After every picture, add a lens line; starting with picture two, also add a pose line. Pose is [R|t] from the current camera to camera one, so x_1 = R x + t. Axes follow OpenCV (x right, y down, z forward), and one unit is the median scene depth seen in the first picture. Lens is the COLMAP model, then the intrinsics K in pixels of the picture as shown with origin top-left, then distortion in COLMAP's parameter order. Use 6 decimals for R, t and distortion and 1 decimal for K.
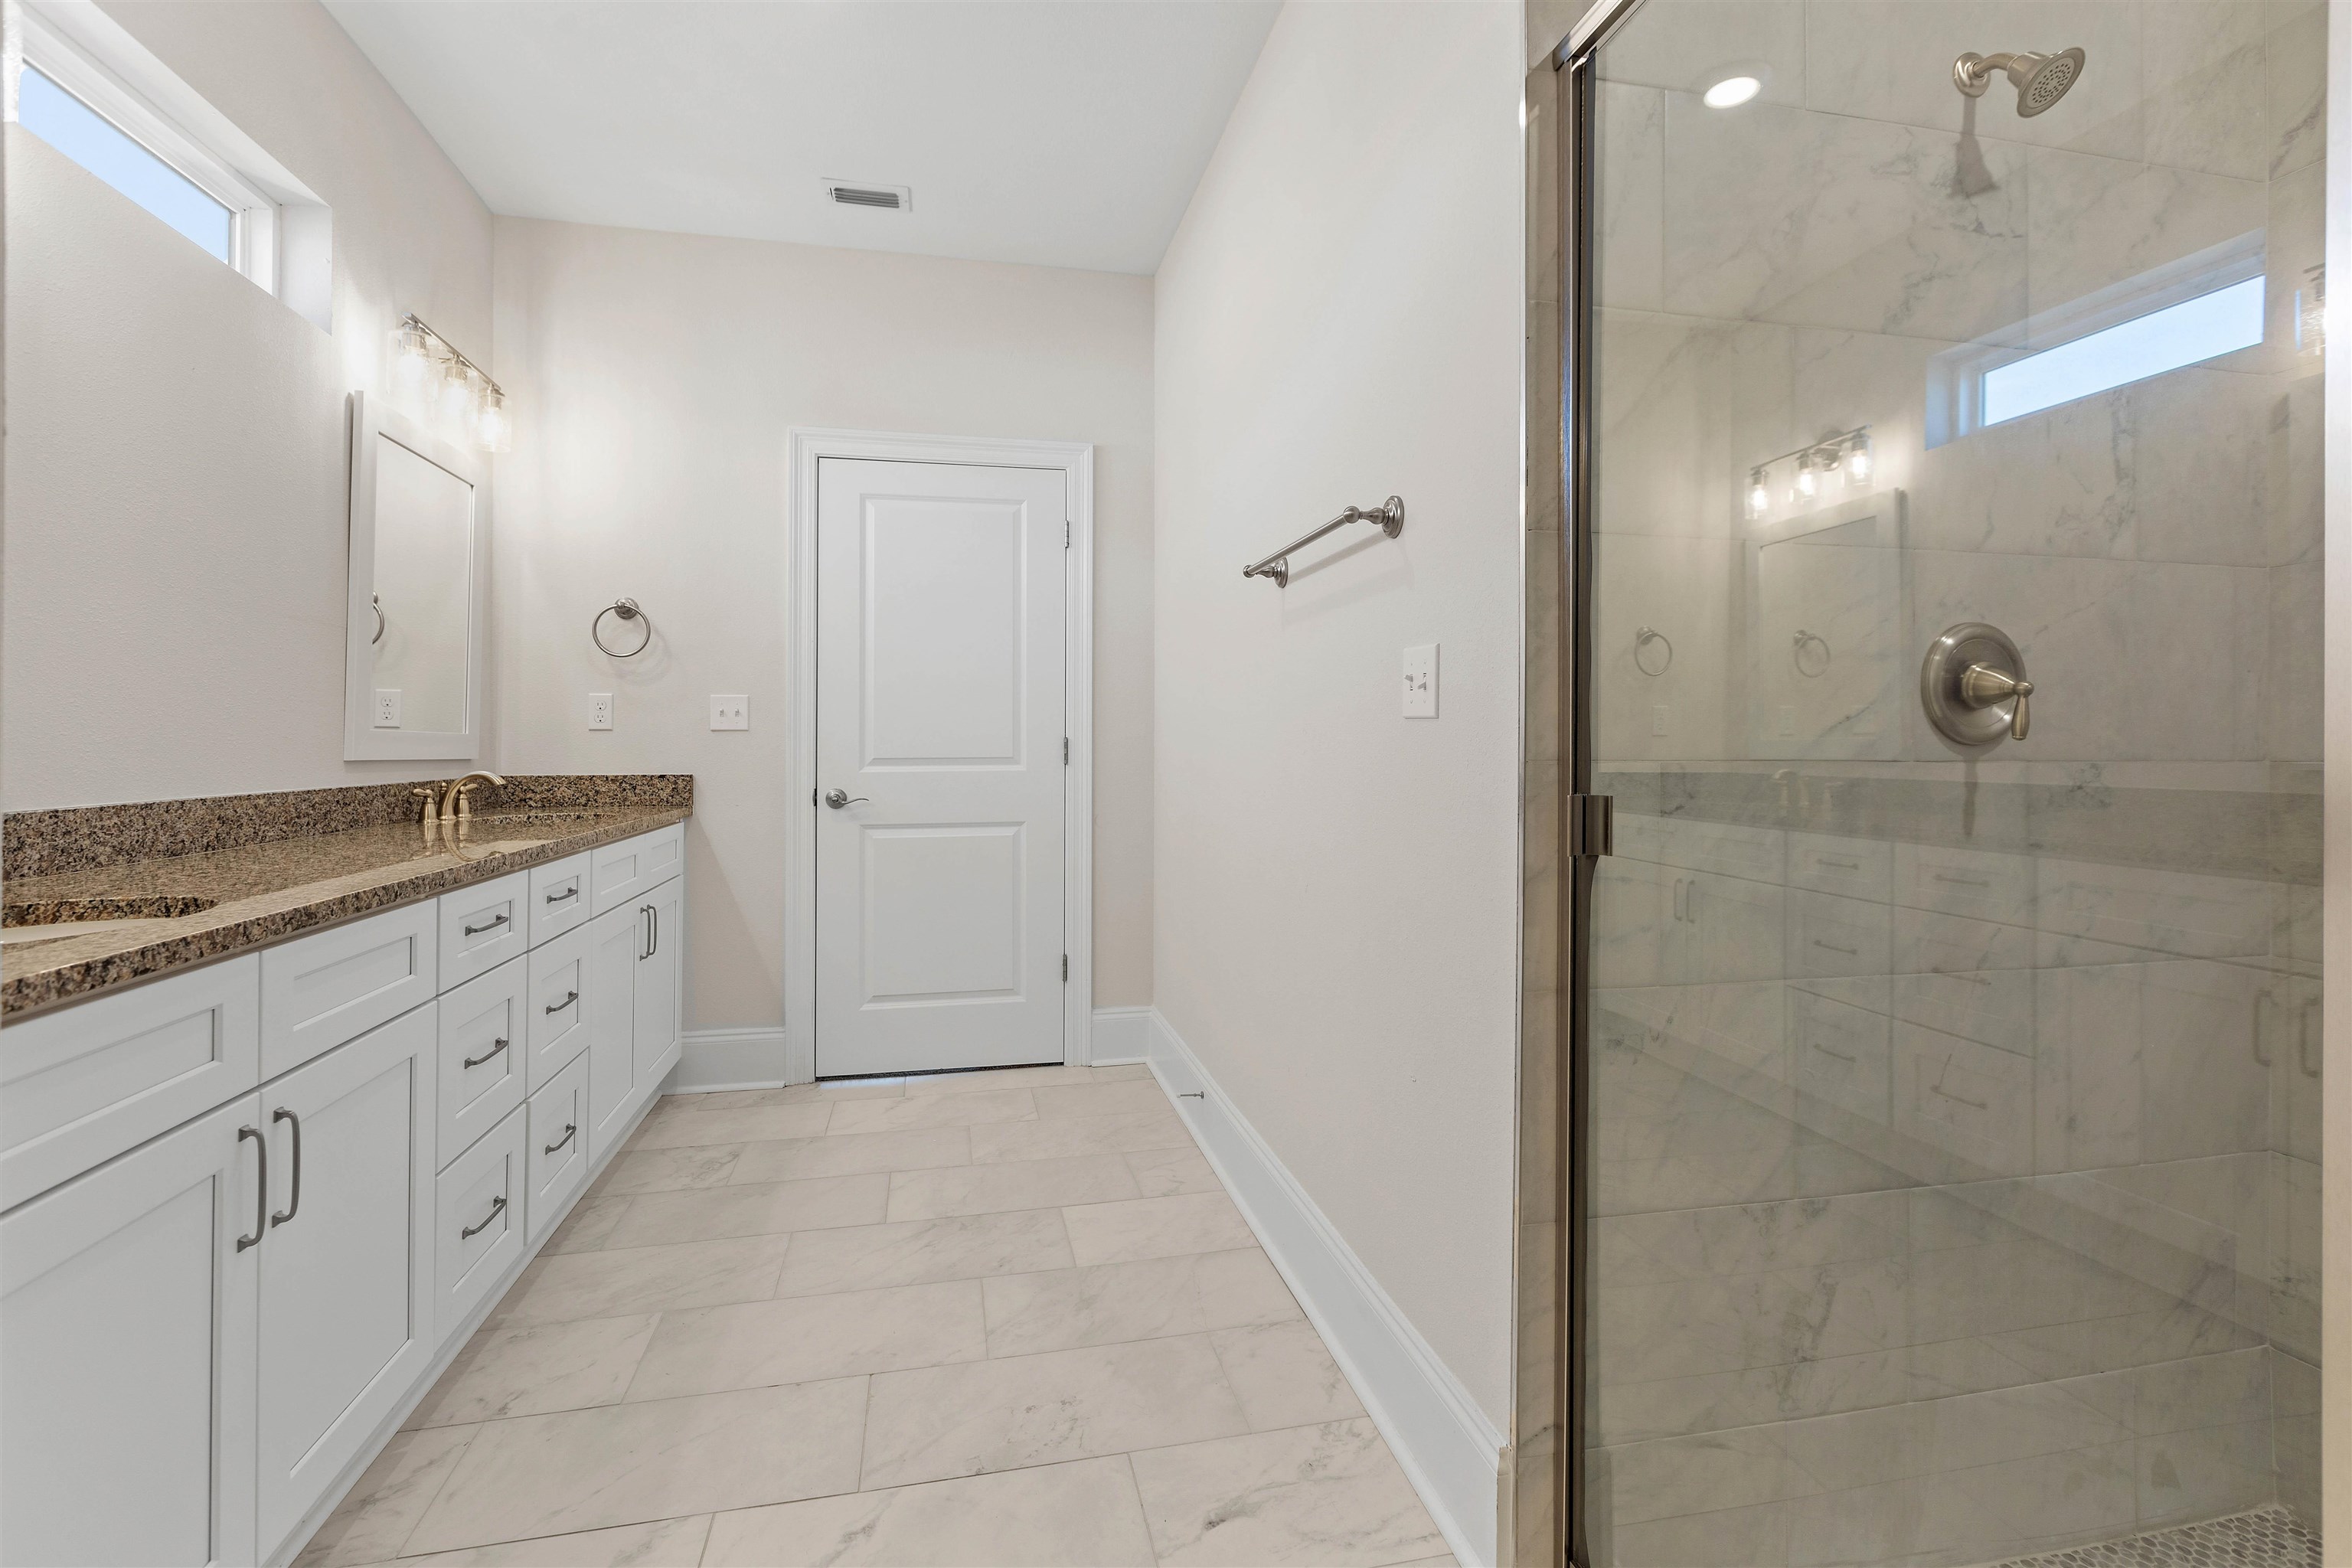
lens RADIAL K [[1066.8, 0, 1164.5], [0, 1066.8, 759.0], [0, 0, 1]] dist [-0.002678, -0.000301]
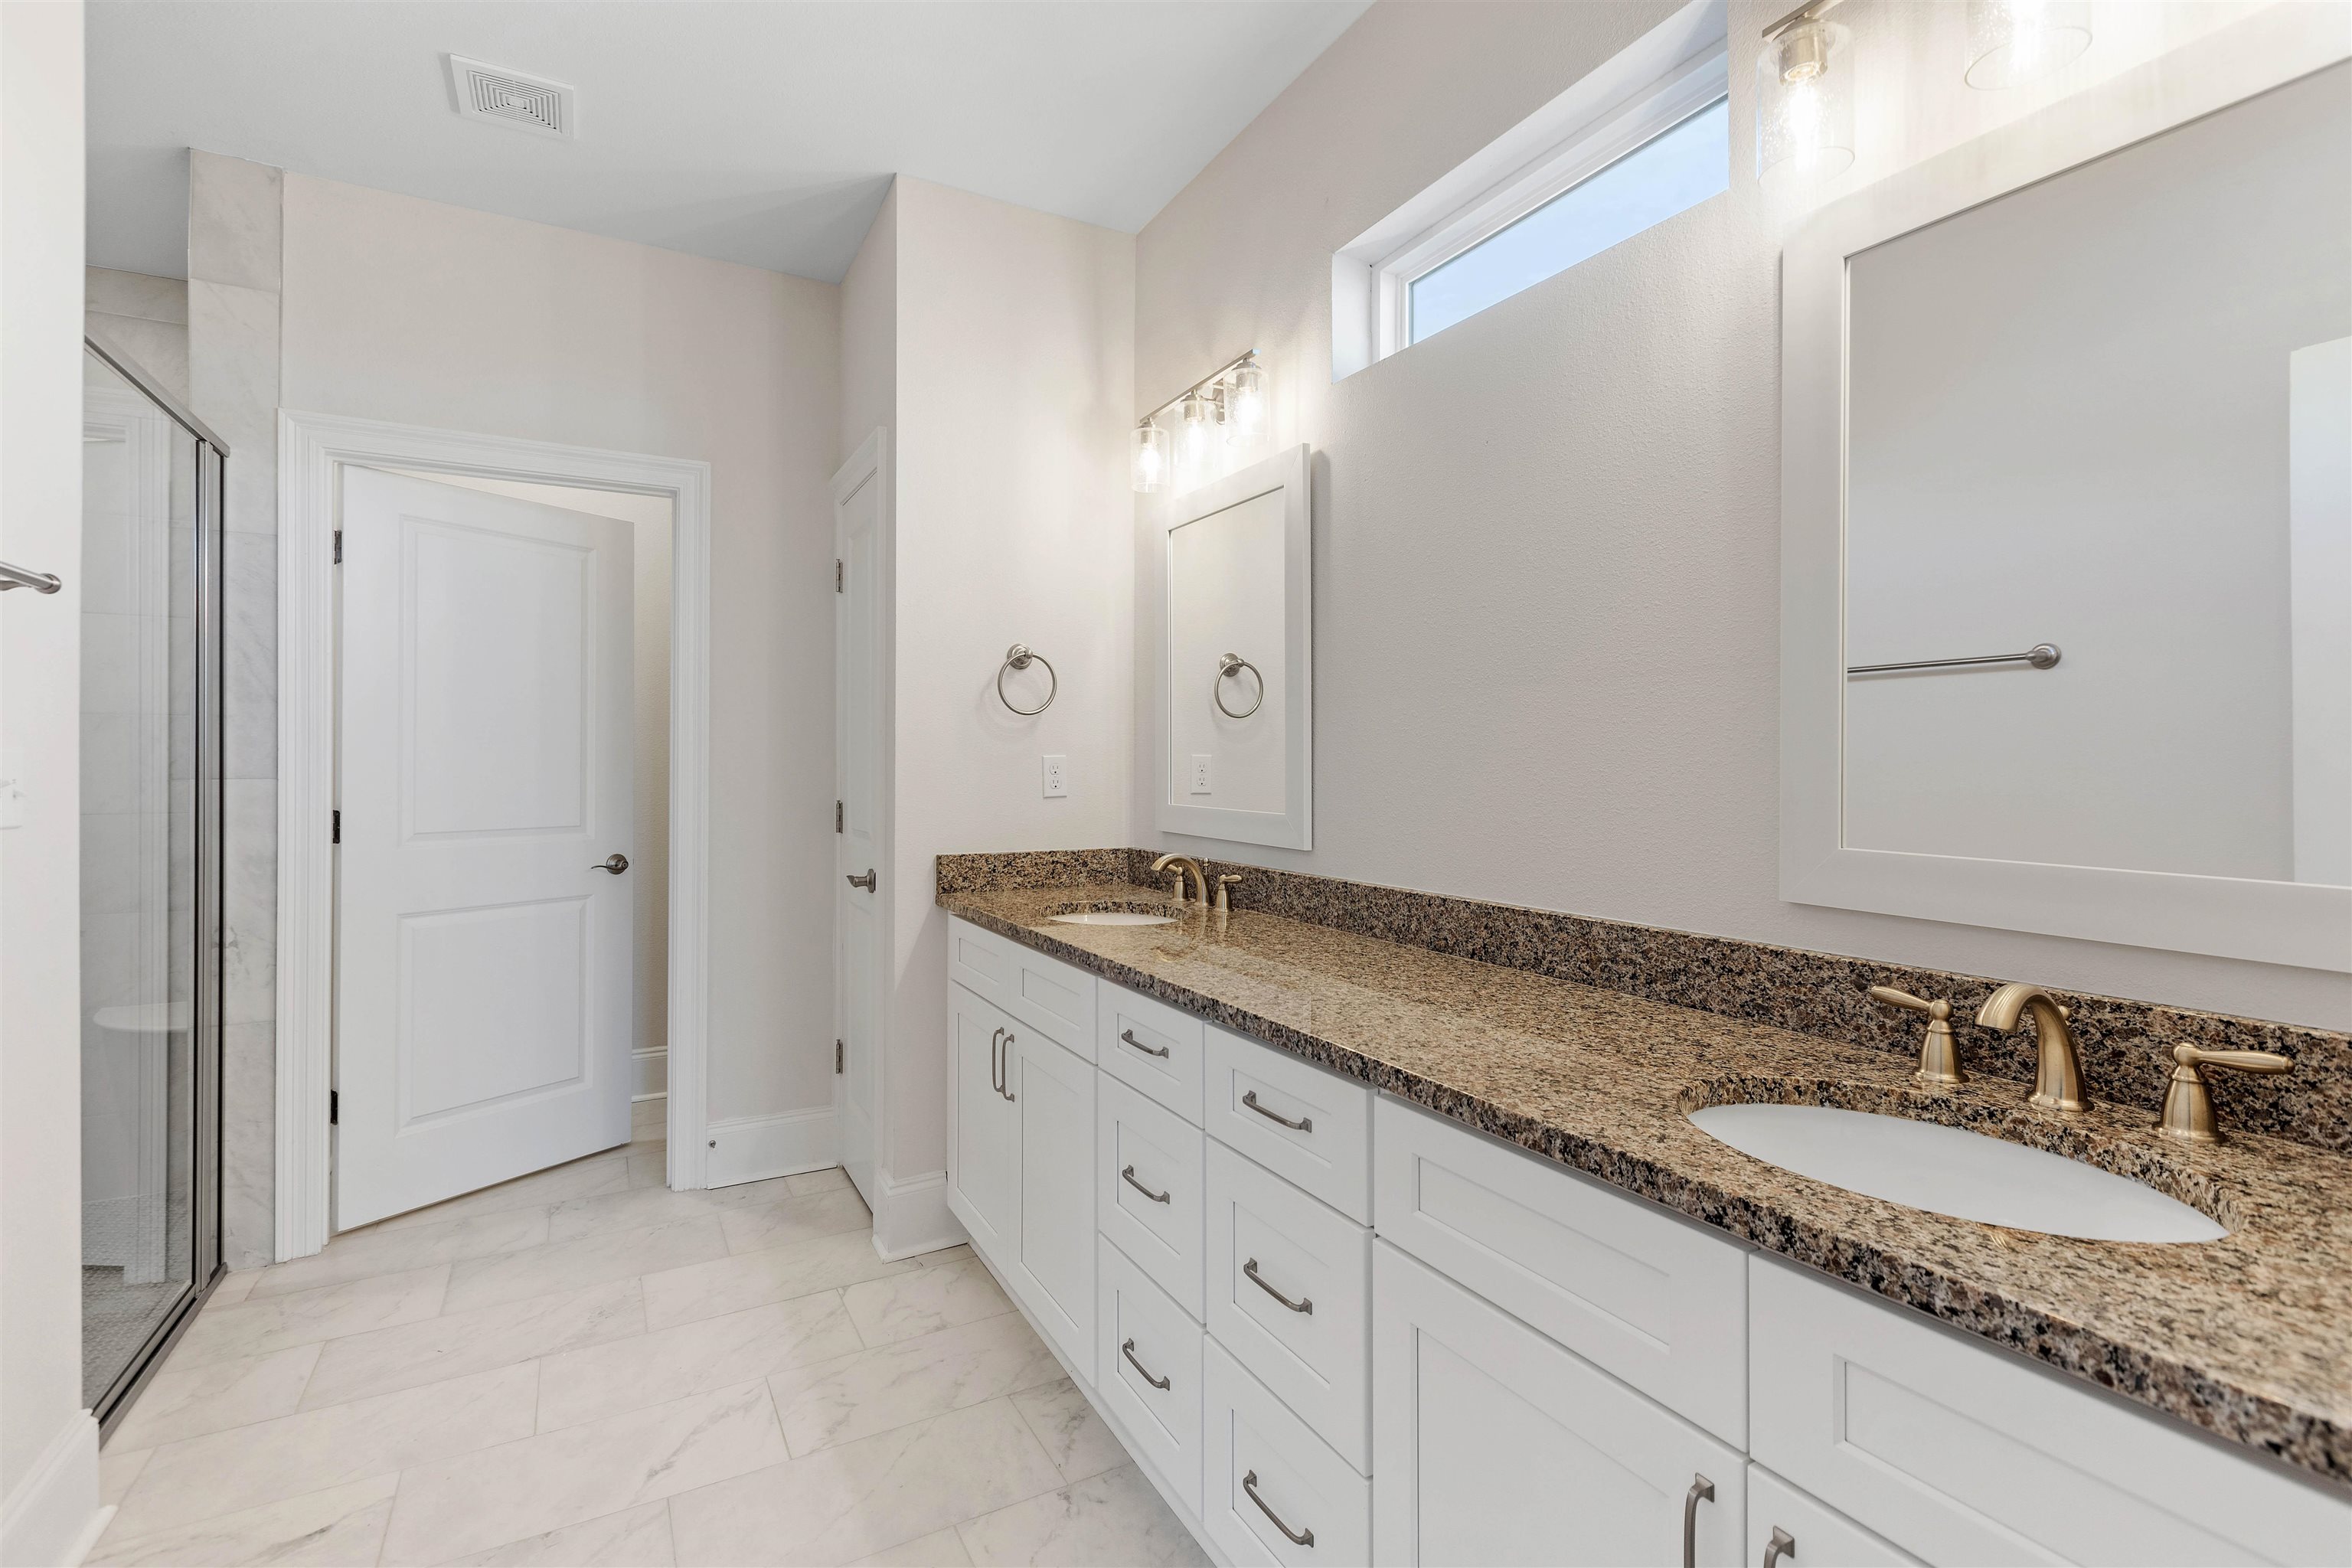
lens RADIAL K [[1066.8, 0, 1164.5], [0, 1066.8, 759.0], [0, 0, 1]] dist [-0.002678, -0.000301]
pose [[-0.959711, -0.004416, -0.280955, -0.433422], [-0.007420, 0.999926, 0.009628, -0.105208], [0.280892, 0.011325, -0.959673, 2.040041]]
